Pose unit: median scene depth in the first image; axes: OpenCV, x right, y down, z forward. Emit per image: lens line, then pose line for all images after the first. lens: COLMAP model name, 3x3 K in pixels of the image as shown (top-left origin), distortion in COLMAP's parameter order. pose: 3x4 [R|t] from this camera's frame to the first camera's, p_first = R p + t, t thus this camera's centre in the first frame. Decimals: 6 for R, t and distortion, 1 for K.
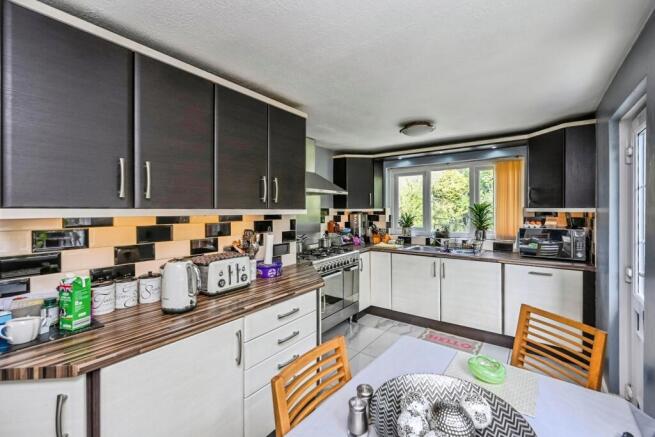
lens RADIAL K [[288.0, 0, 328.3], [0, 288.0, 205.2], [0, 0, 1]] dist [0.000037, -0.000038]
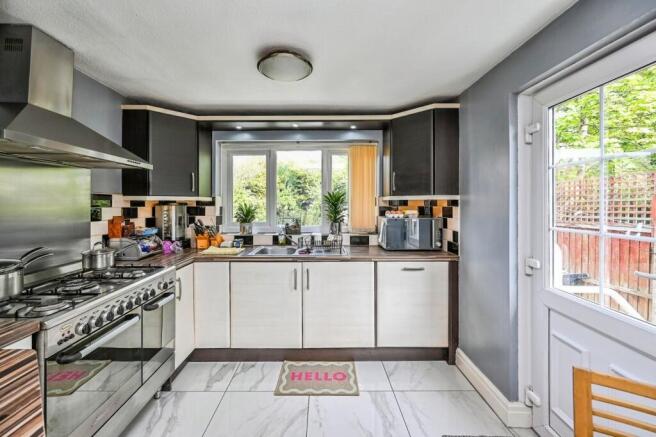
lens RADIAL K [[263.4, 0, 326.0], [0, 263.4, 205.1], [0, 0, 1]] dist [-0.008520, -0.000041]
pose [[0.790912, -0.000521, 0.611930, 0.022697], [-0.008801, 0.999887, 0.012226, 0.023981], [-0.611867, -0.015055, 0.790817, 0.381485]]
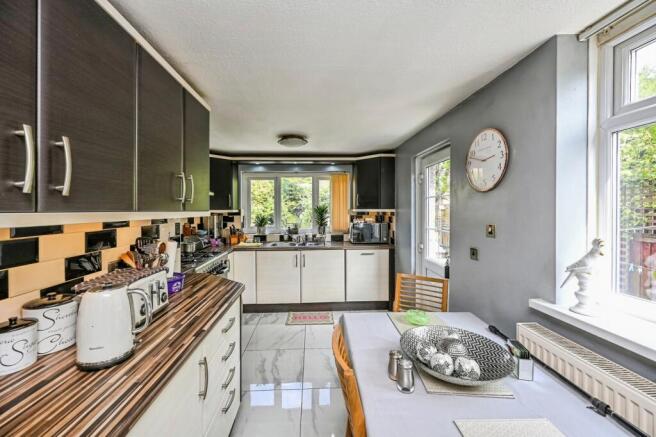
lens RADIAL K [[263.4, 0, 326.0], [0, 263.4, 205.1], [0, 0, 1]] dist [-0.008520, -0.000041]
pose [[0.766884, 0.008950, 0.641723, -0.208998], [-0.006261, 0.999960, -0.006465, -0.000811], [-0.641755, 0.000940, 0.766909, 0.077066]]
